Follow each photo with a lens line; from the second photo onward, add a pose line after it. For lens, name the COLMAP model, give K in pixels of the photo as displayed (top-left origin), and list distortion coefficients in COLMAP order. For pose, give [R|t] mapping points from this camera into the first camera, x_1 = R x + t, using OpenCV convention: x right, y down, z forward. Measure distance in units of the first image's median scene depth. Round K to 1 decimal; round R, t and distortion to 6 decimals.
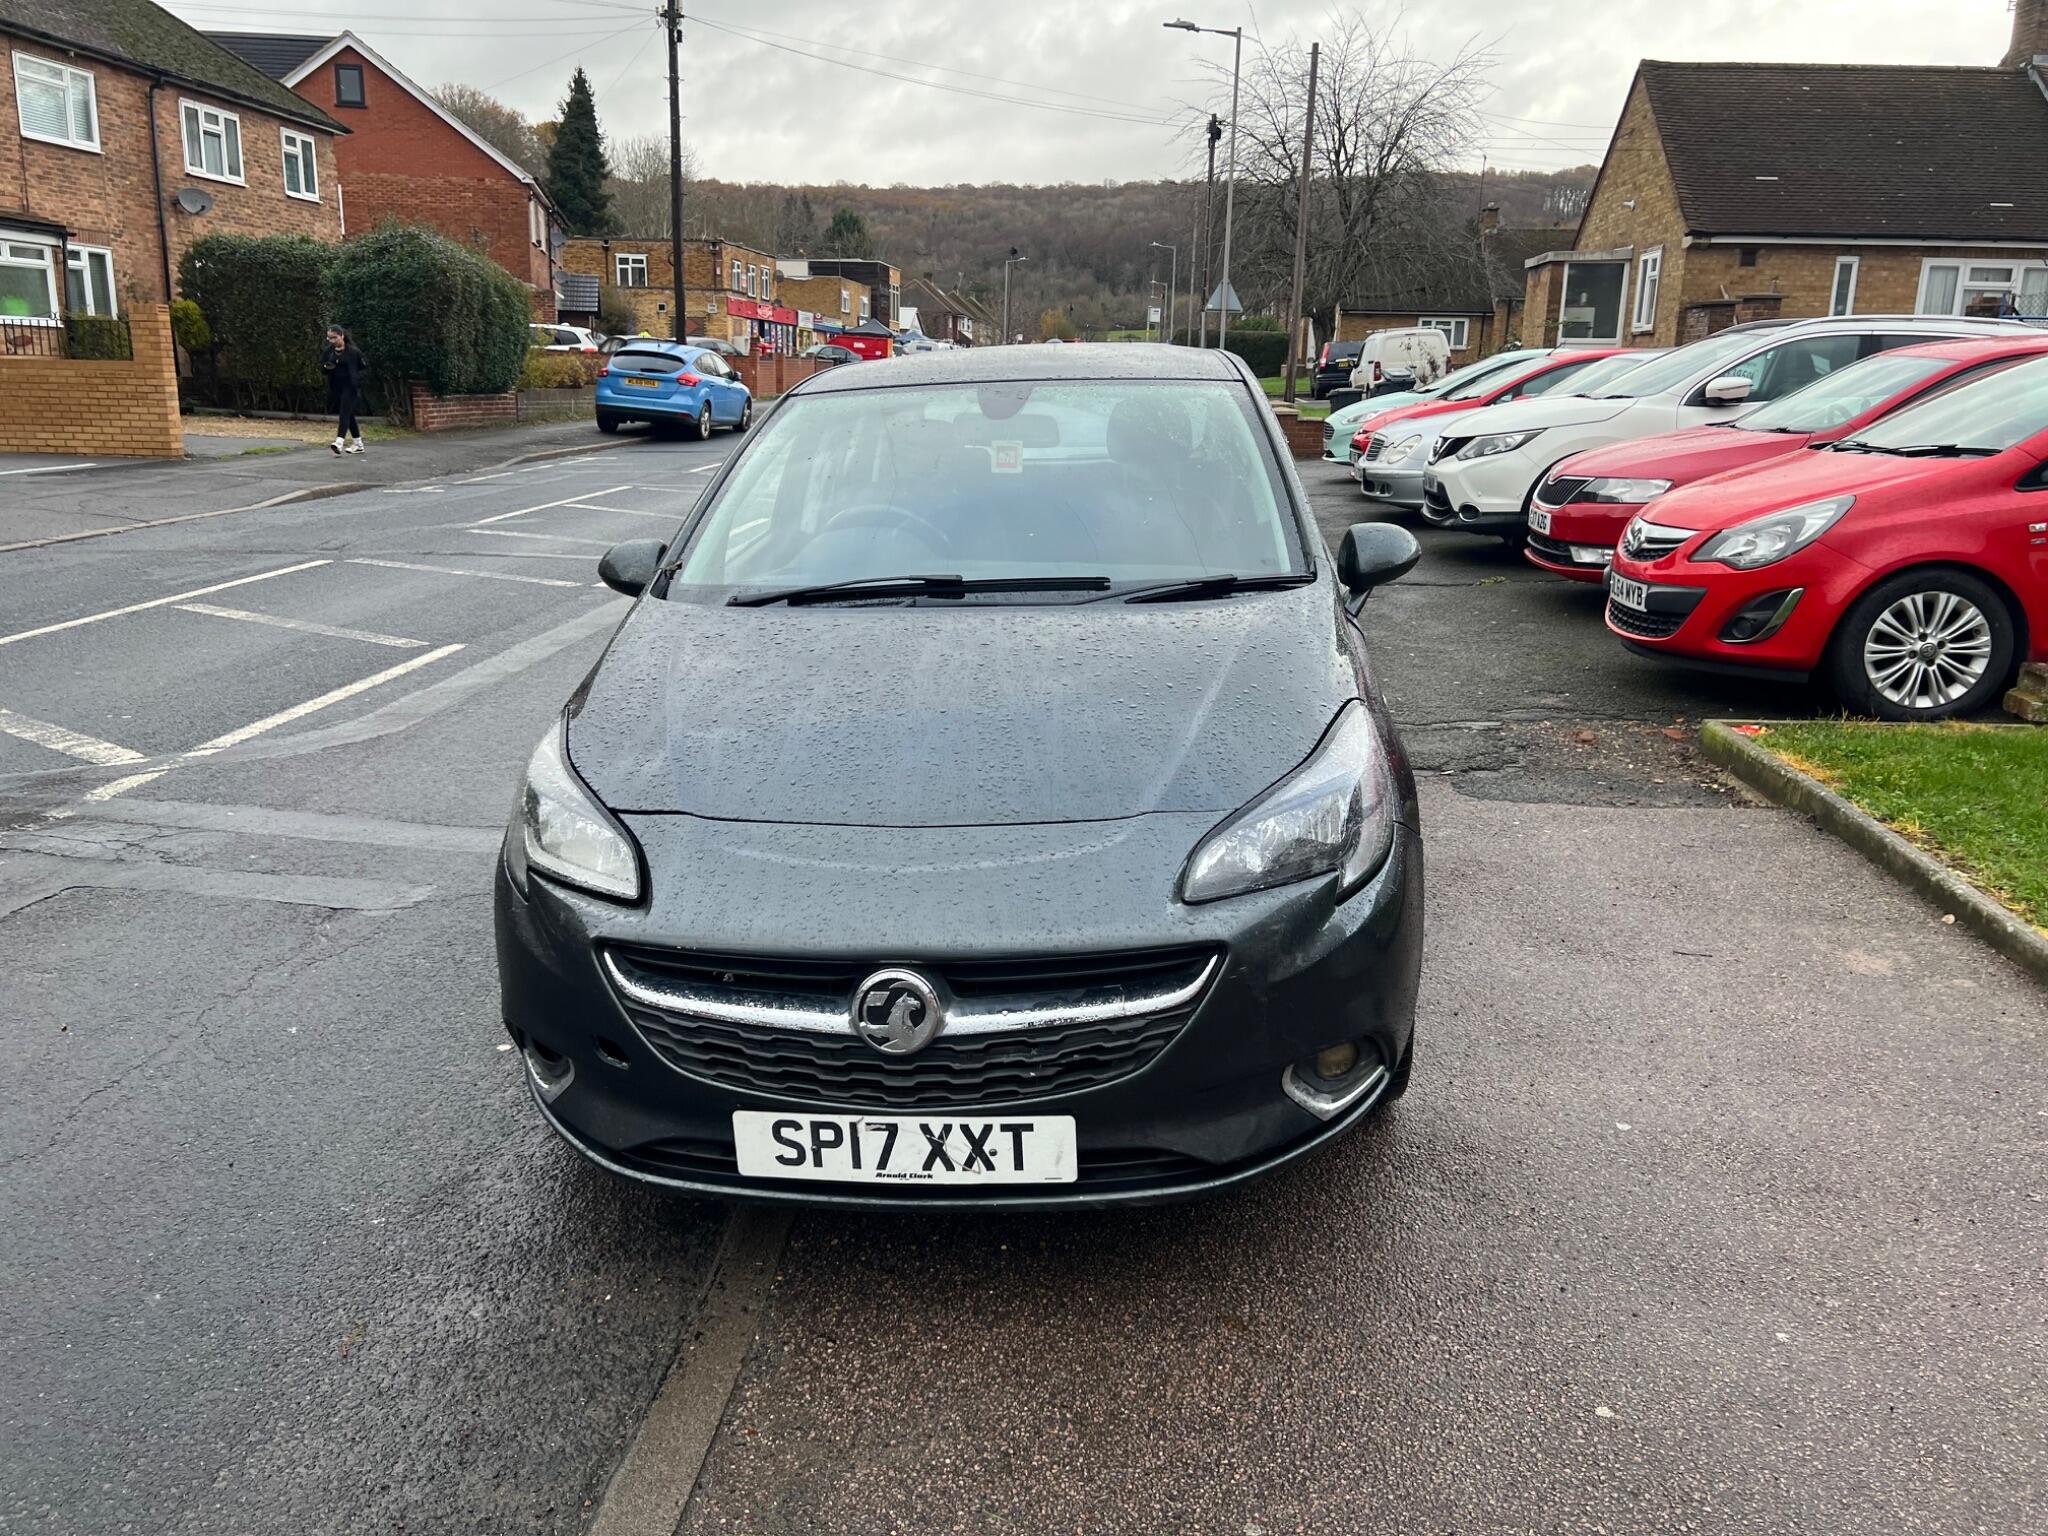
lens RADIAL K [[1539.8, 0, 1009.3], [0, 1539.8, 758.9], [0, 0, 1]] dist [0.046308, -0.053604]
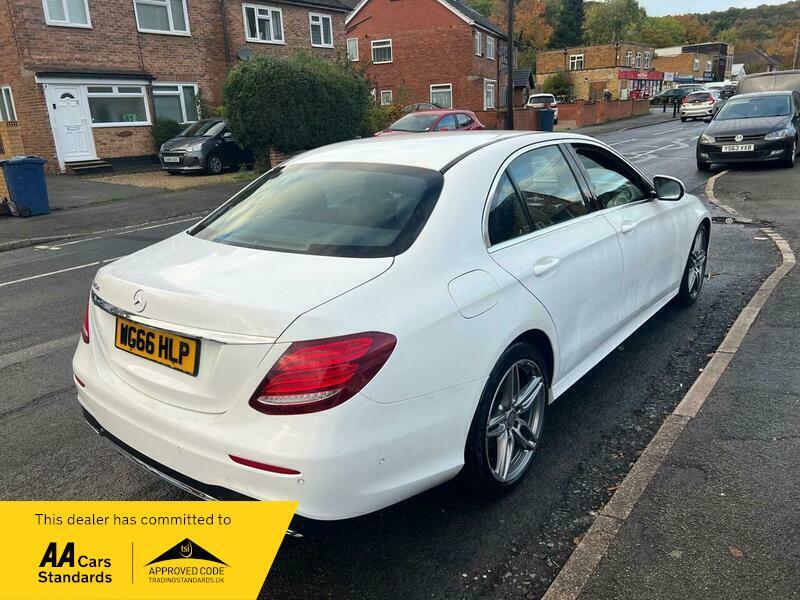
lens RADIAL K [[601.5, 0, 399.8], [0, 601.5, 301.0], [0, 0, 1]] dist [0.046308, -0.053604]
pose [[0.833702, 0.099481, -0.543179, 0.113406], [-0.064553, 0.994452, 0.083050, -0.119652], [0.548428, -0.034175, 0.835499, 0.447902]]
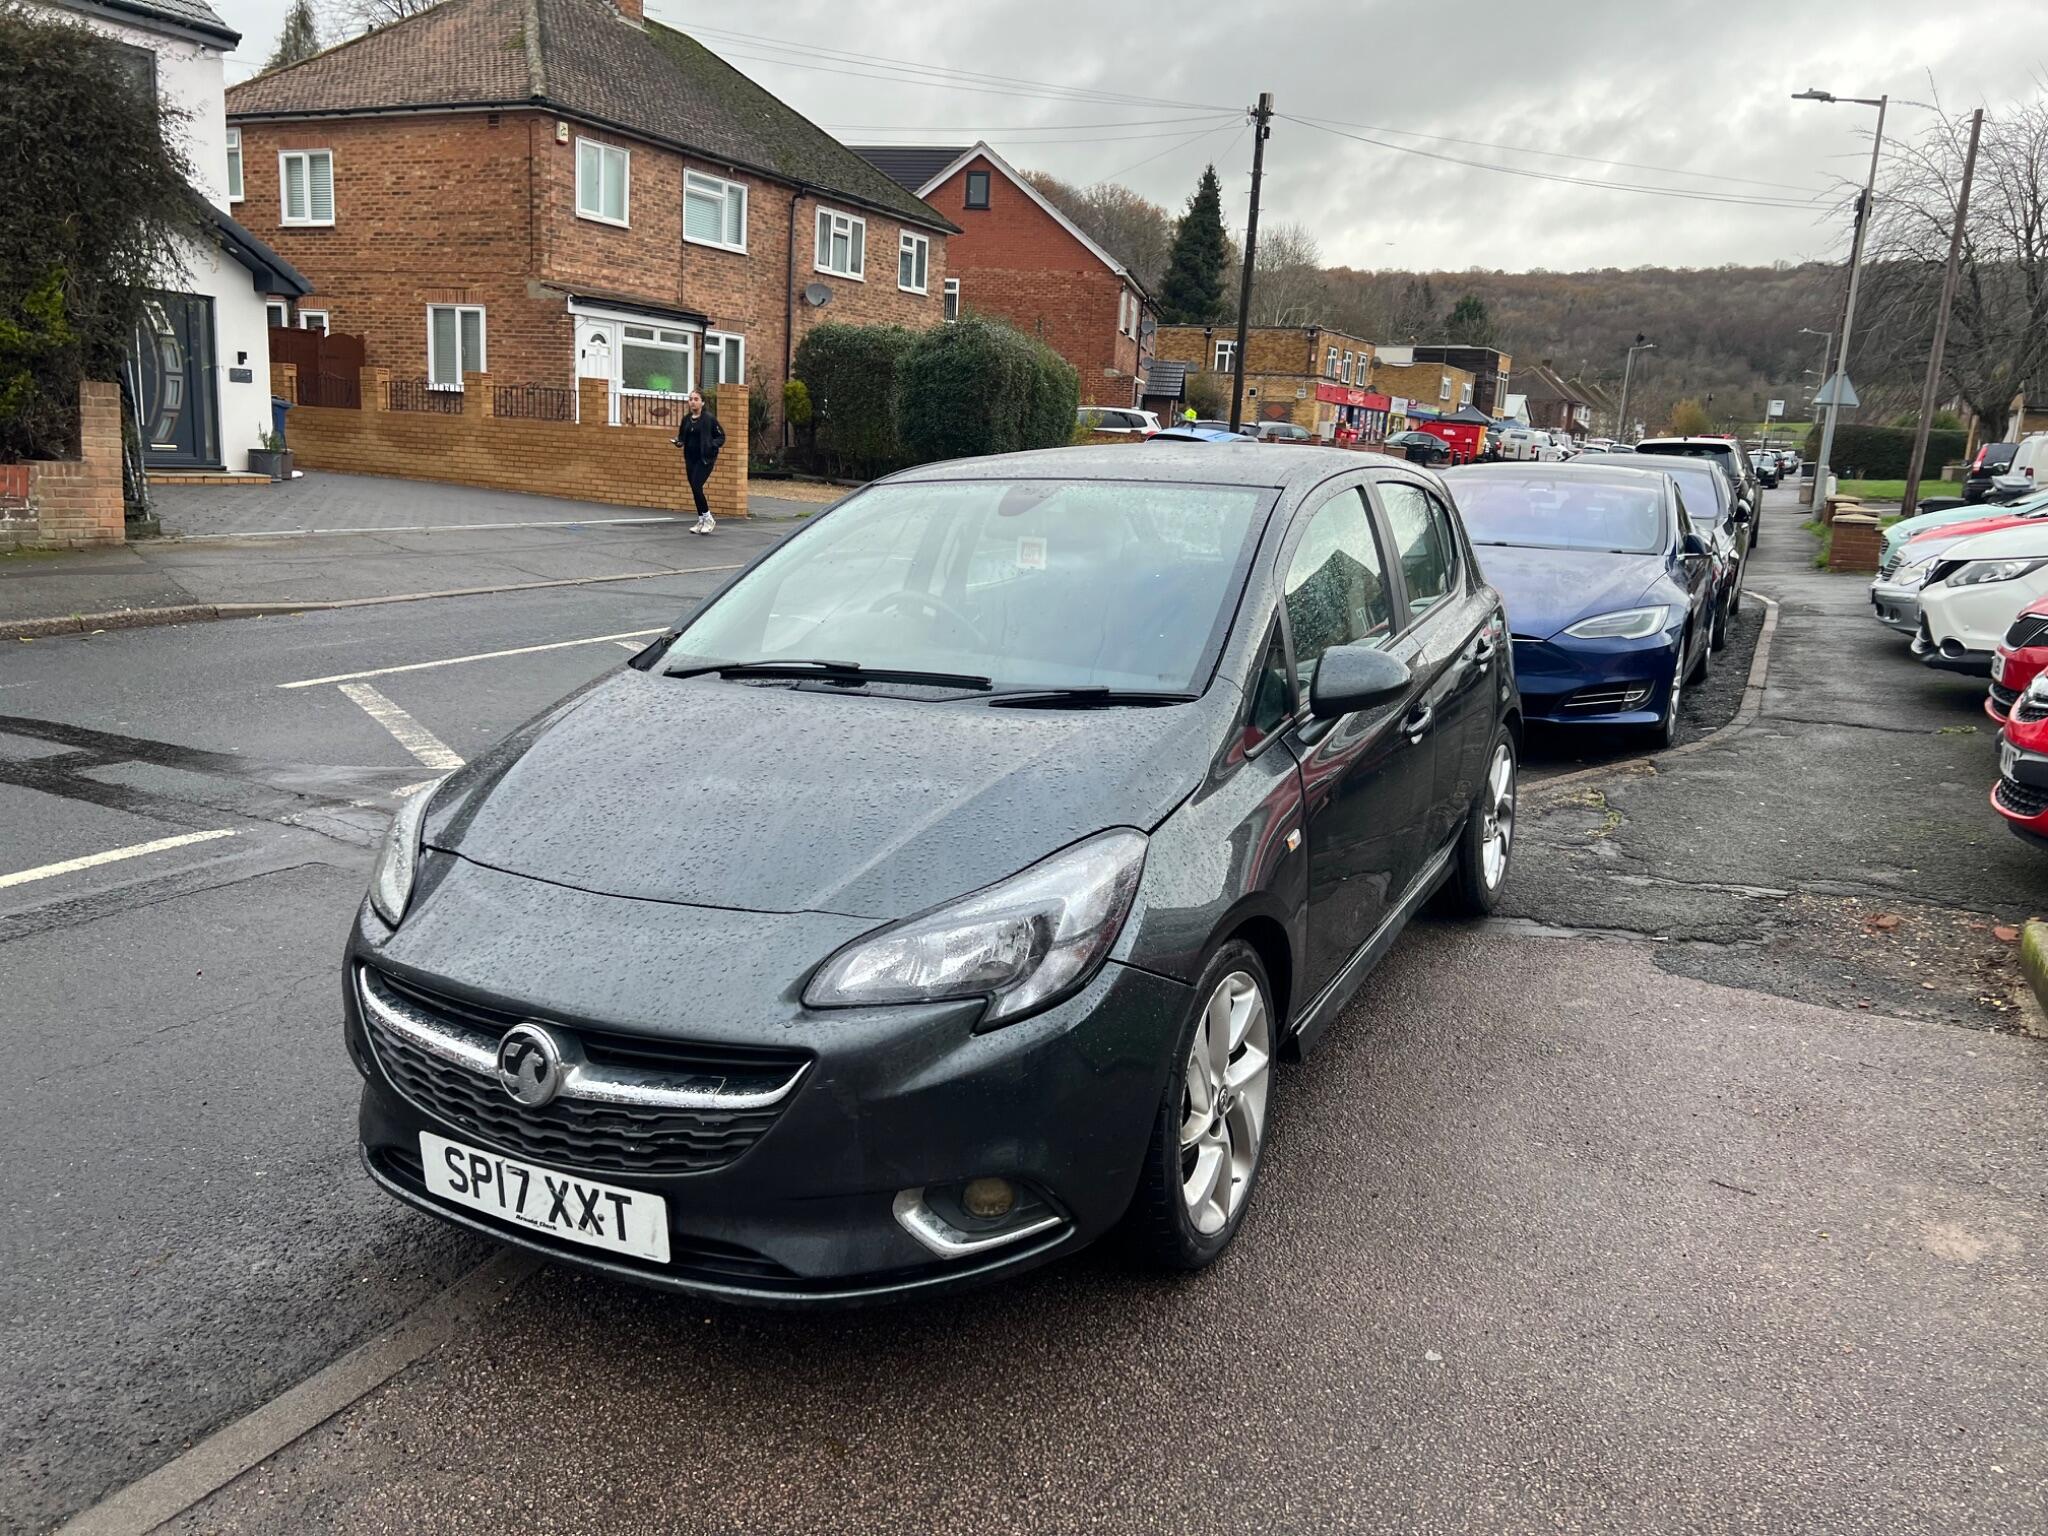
lens RADIAL K [[1539.8, 0, 1011.4], [0, 1539.8, 772.7], [0, 0, 1]] dist [0.046308, -0.053604]
pose [[0.928044, 0.106633, -0.356879, 0.053186], [-0.121728, 0.992361, -0.020036, -0.004770], [0.352017, 0.062037, 0.933936, 0.010337]]
